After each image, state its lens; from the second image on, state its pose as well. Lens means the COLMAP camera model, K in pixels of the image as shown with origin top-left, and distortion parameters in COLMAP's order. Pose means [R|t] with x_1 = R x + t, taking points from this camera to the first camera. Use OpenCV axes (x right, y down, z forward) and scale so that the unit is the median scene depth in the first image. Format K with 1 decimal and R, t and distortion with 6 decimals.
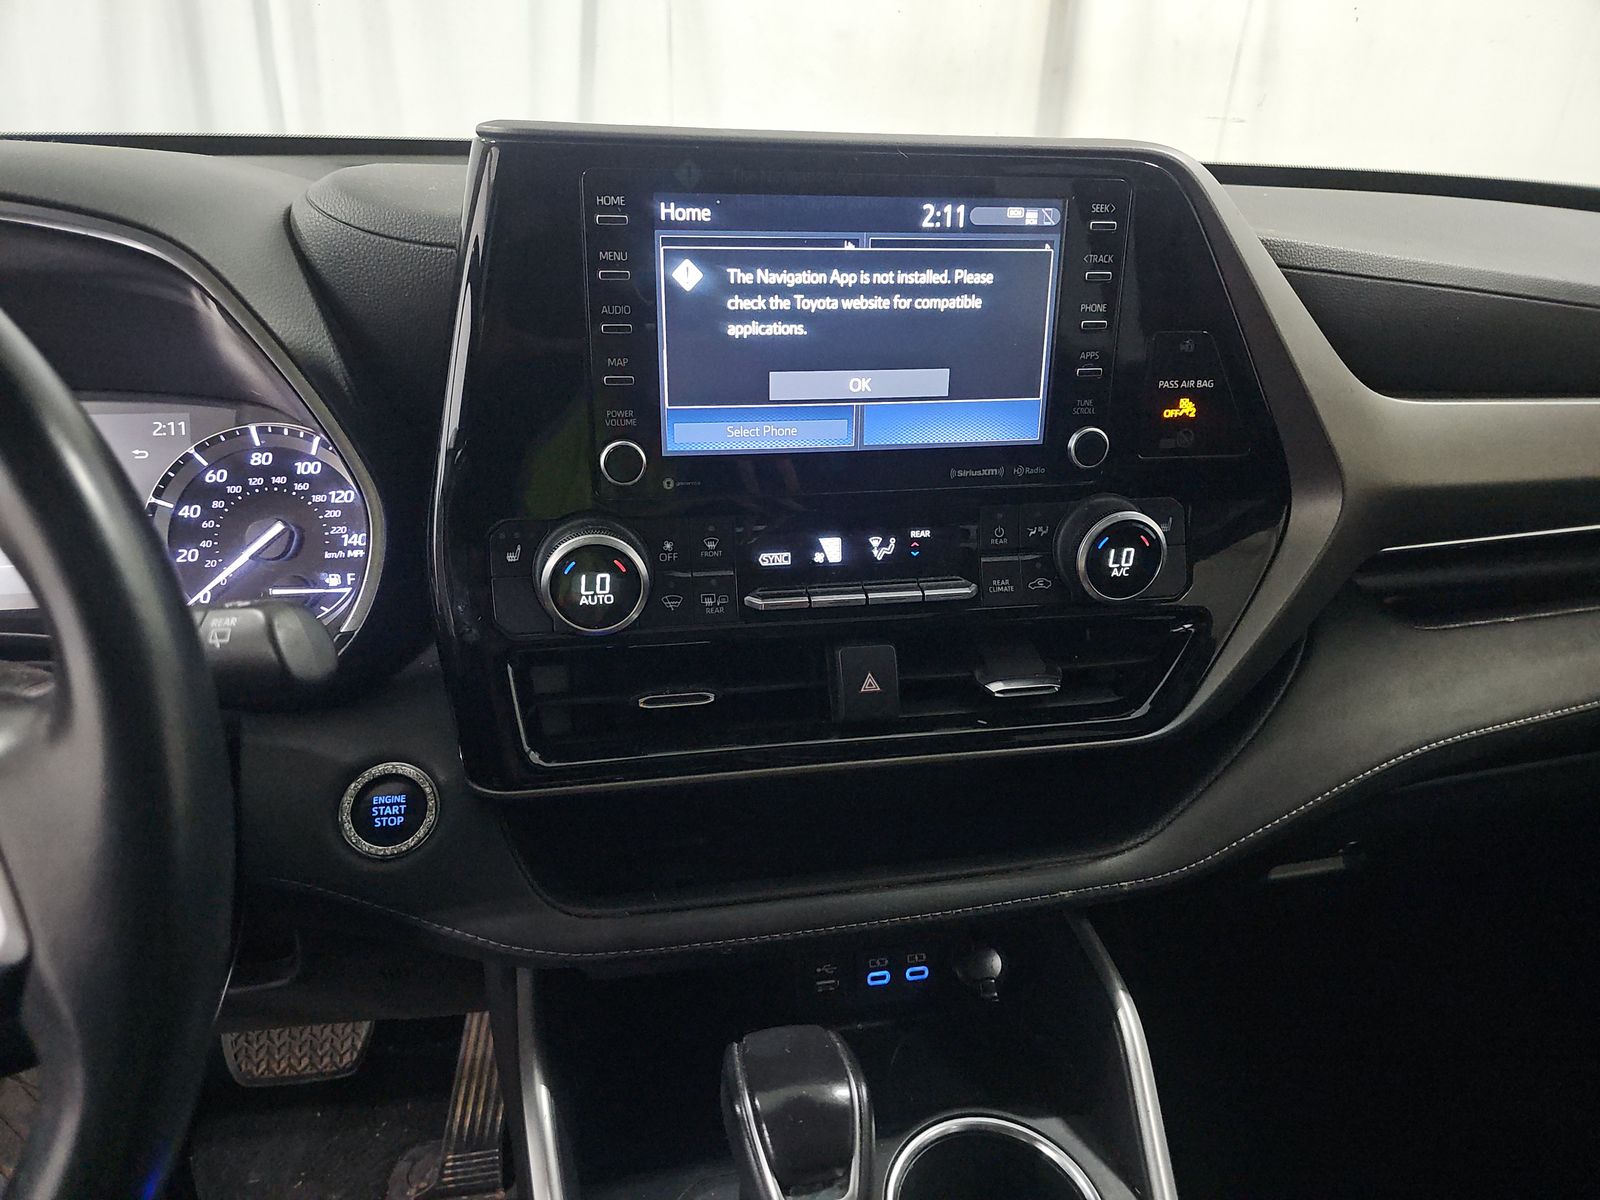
lens RADIAL K [[1070.4, 0, 815.2], [0, 1070.4, 597.7], [0, 0, 1]] dist [0.073515, -0.038011]
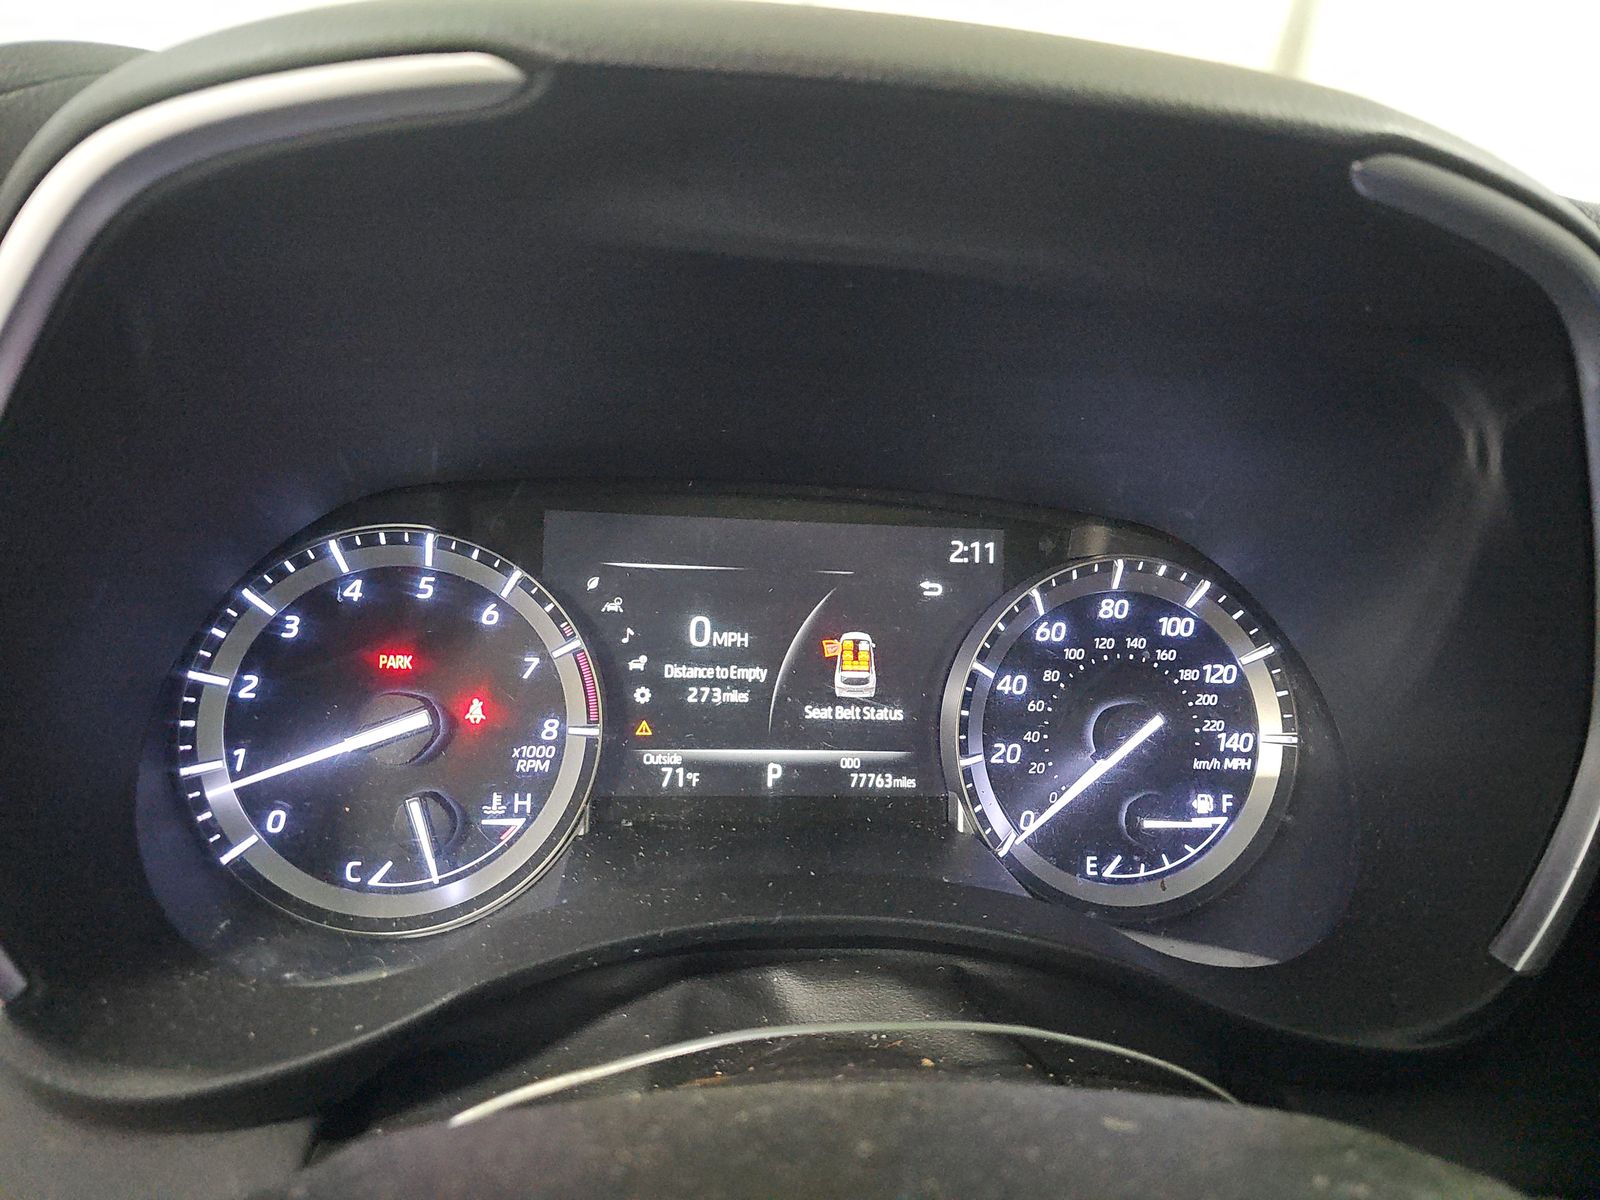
lens RADIAL K [[1070.4, 0, 815.2], [0, 1070.4, 597.7], [0, 0, 1]] dist [0.073515, -0.038011]
pose [[0.996755, 0.080165, 0.007233, -0.691871], [-0.080033, 0.996647, -0.017034, -0.109201], [-0.008574, 0.016400, 0.999829, 0.362047]]
